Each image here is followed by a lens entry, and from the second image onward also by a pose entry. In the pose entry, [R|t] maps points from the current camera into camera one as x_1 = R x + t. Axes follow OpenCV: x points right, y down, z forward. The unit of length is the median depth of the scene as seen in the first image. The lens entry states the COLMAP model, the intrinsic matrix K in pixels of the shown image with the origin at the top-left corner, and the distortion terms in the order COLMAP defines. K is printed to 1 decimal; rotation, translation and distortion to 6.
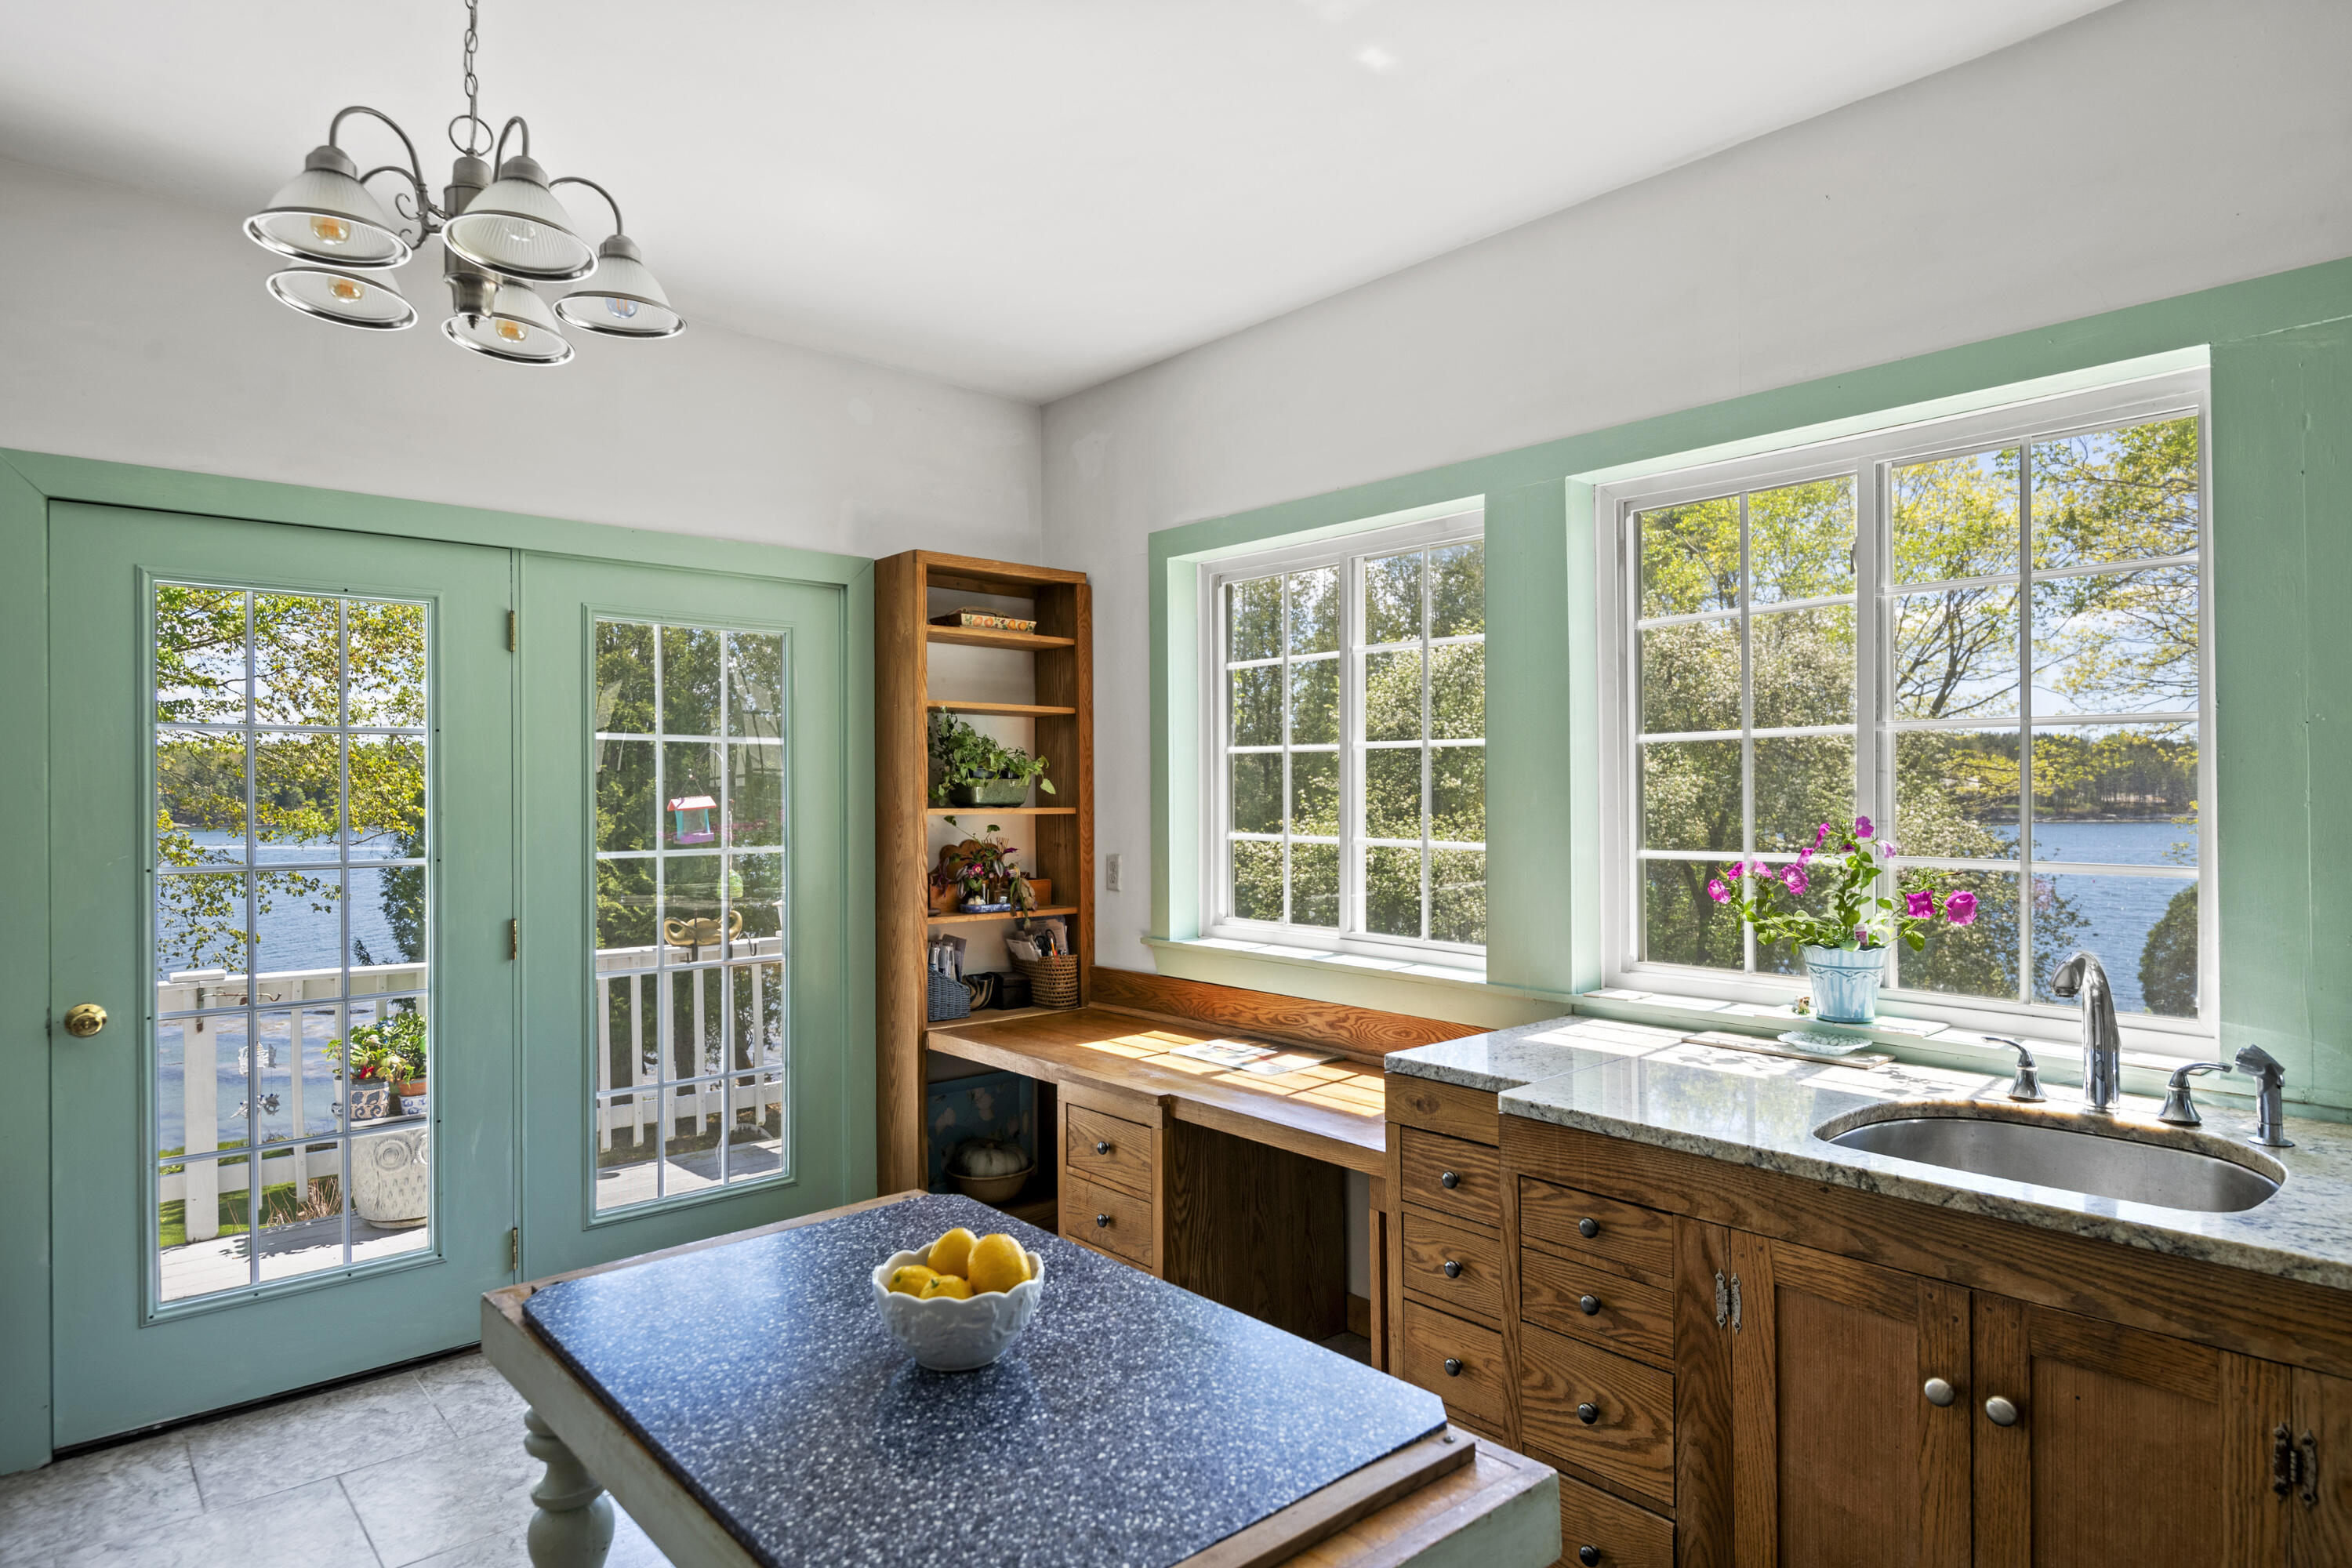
lens RADIAL K [[1308.2, 0, 1178.4], [0, 1308.2, 782.6], [0, 0, 1]] dist [-0.005889, -0.000381]
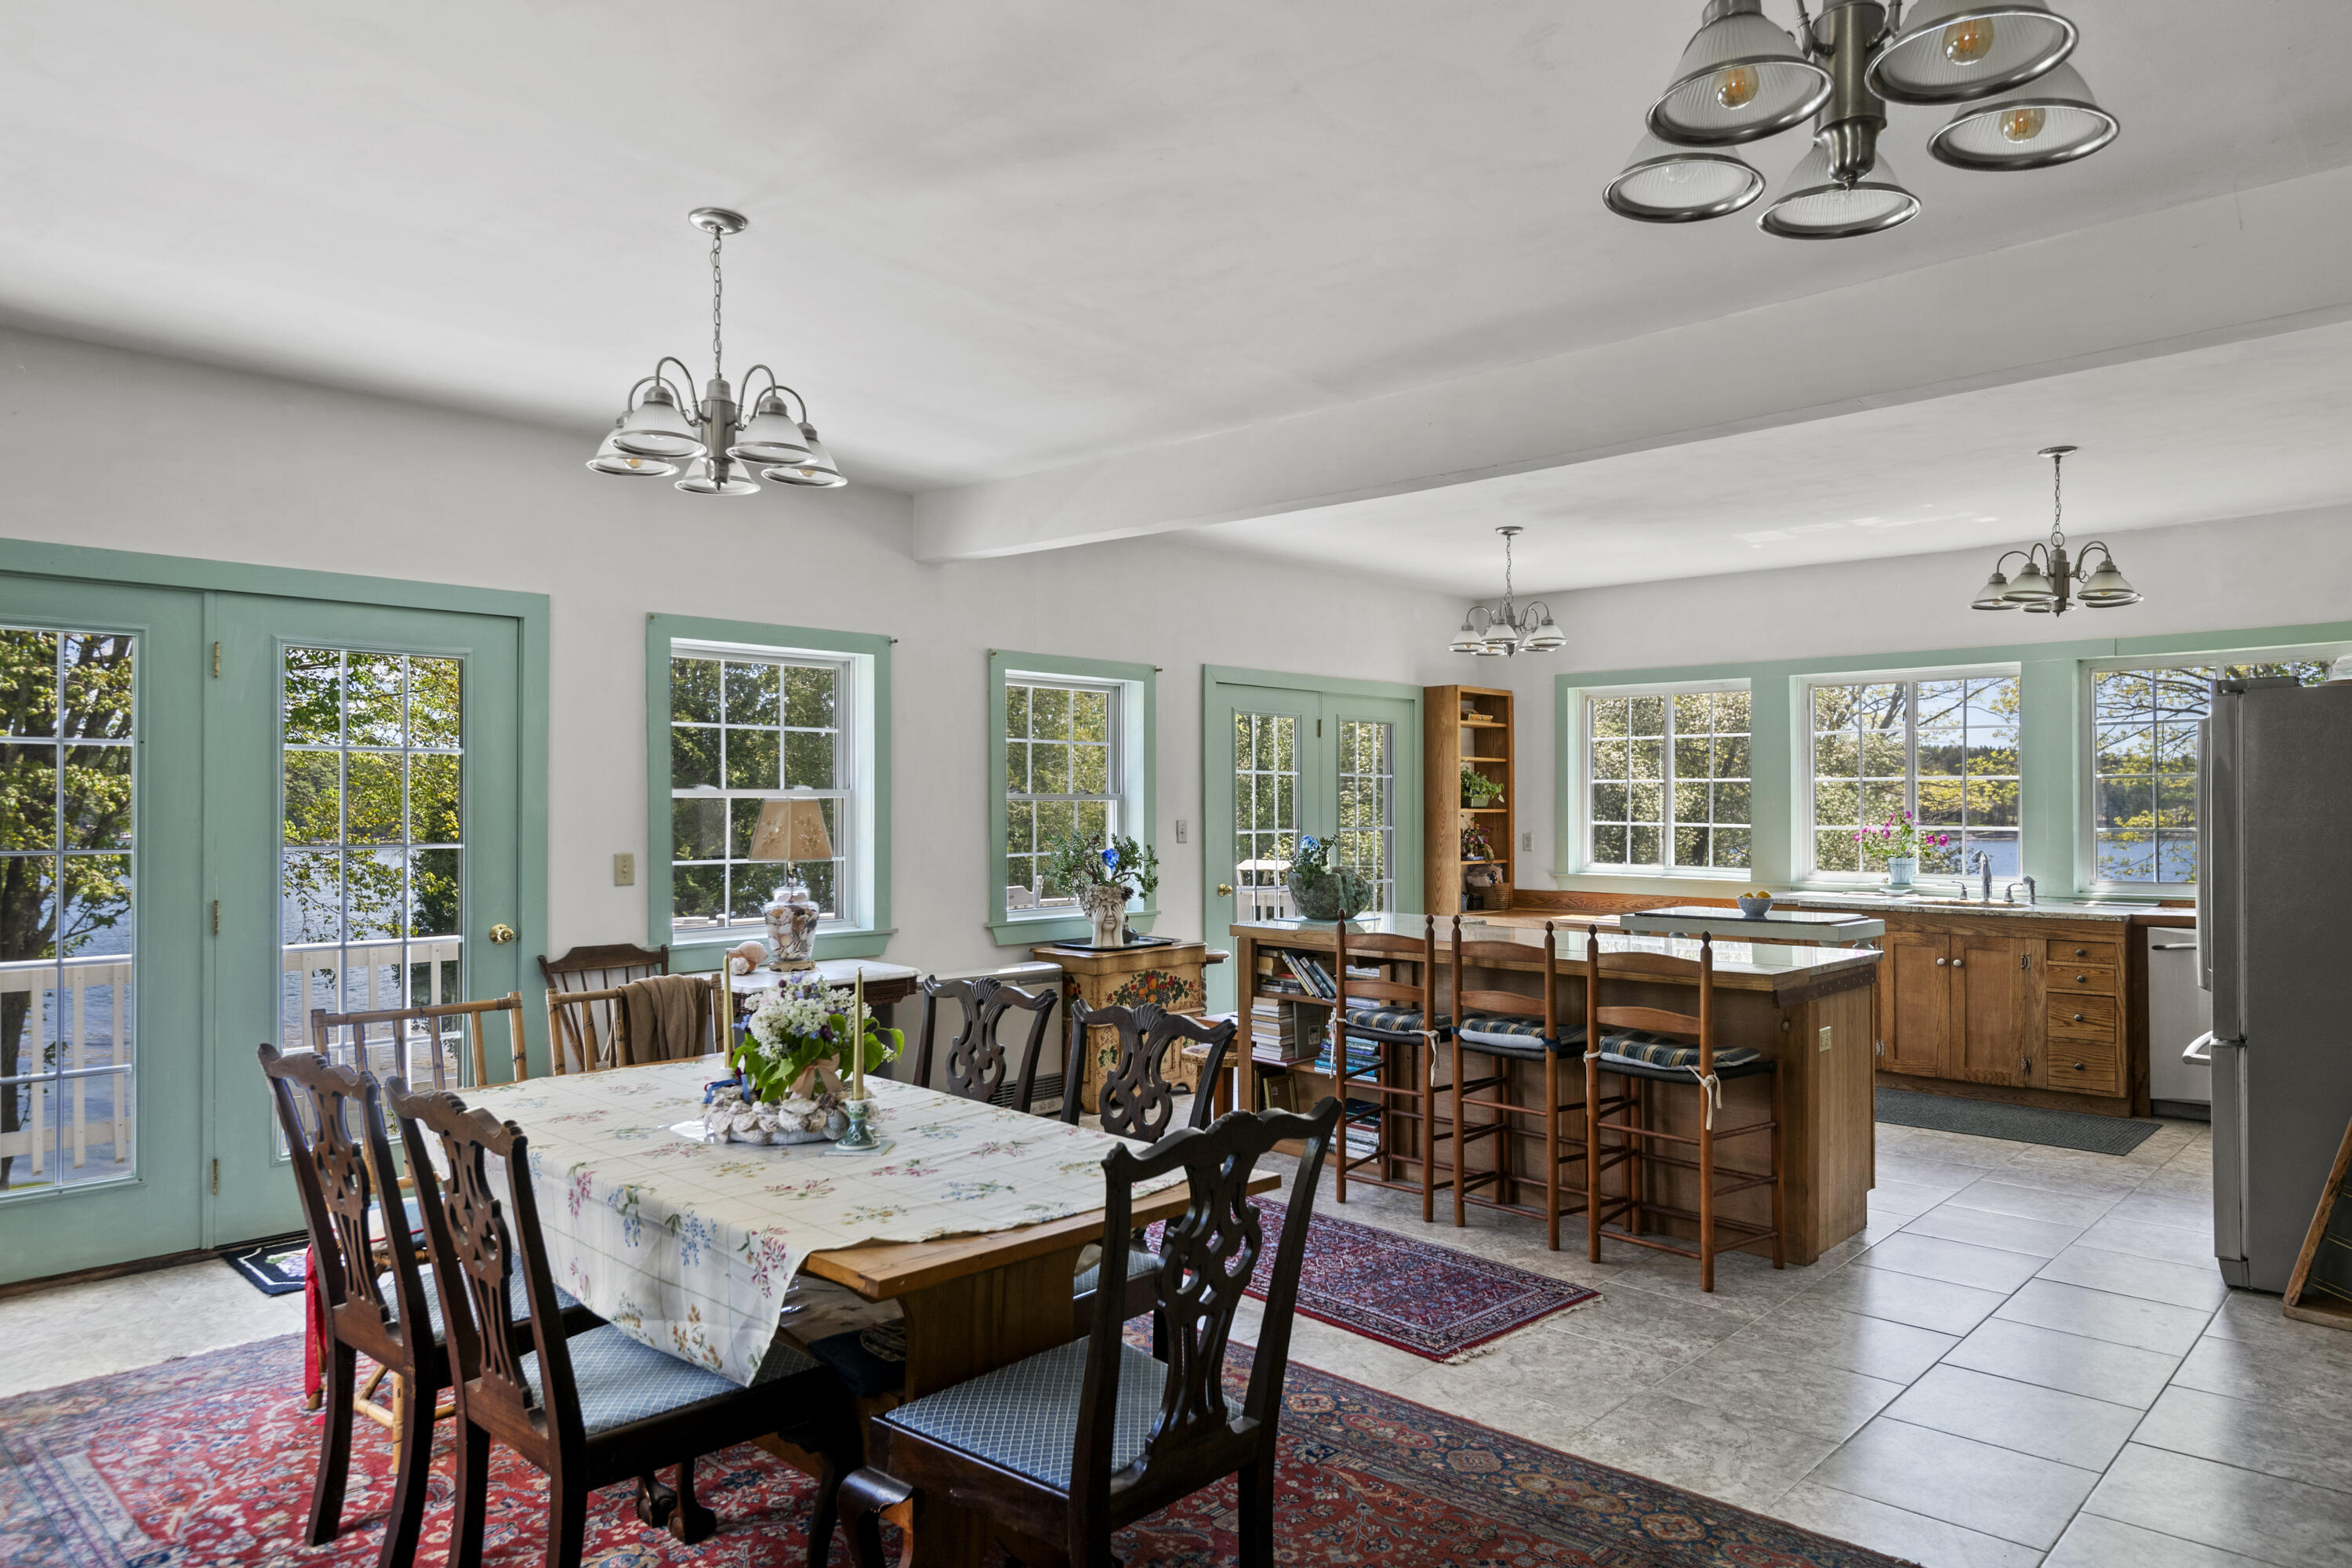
lens RADIAL K [[1462.8, 0, 1165.6], [0, 1462.8, 789.0], [0, 0, 1]] dist [0.006341, -0.001414]
pose [[0.997091, 0.005792, 0.075995, -1.113475], [-0.005614, 0.999981, -0.002546, -0.003892], [-0.076008, 0.002112, 0.997105, -1.719147]]
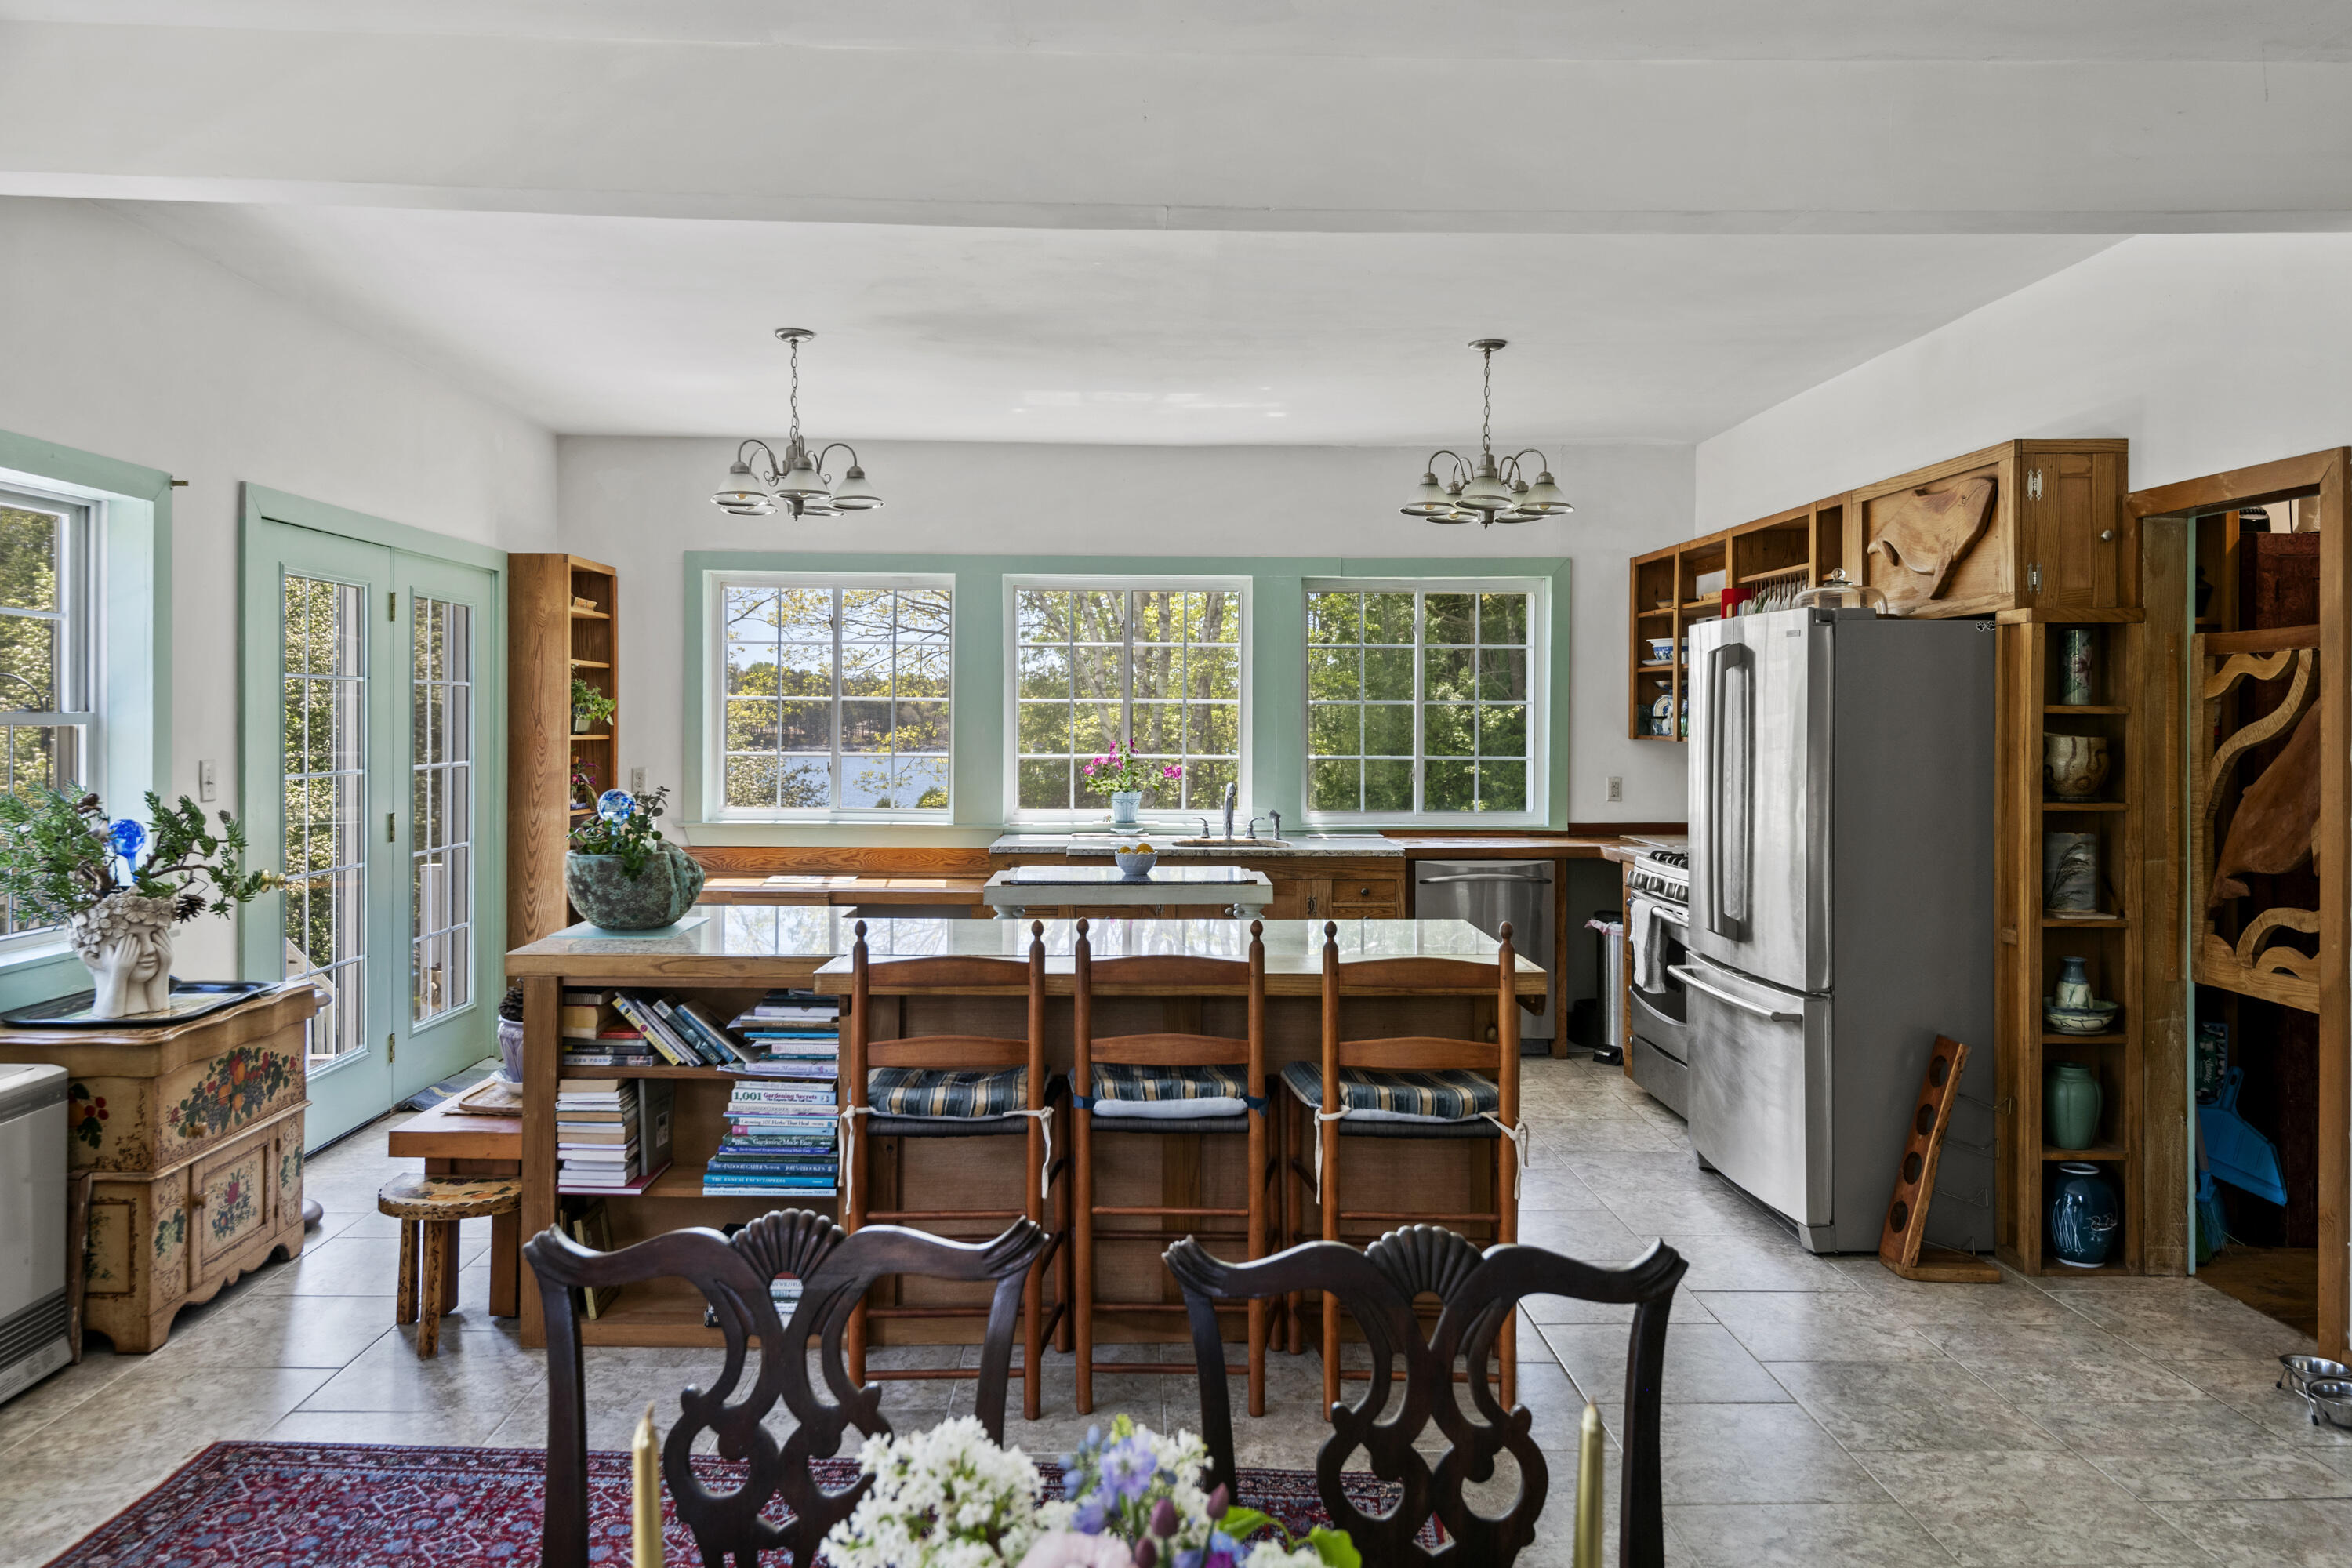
lens RADIAL K [[1645.2, 0, 1191.1], [0, 1645.2, 699.0], [0, 0, 1]] dist [0.021001, -0.006255]
pose [[0.645572, 0.019454, 0.763451, -1.502779], [-0.015362, 0.999804, -0.012486, -0.009380], [-0.763545, -0.003668, 0.645745, -0.914133]]
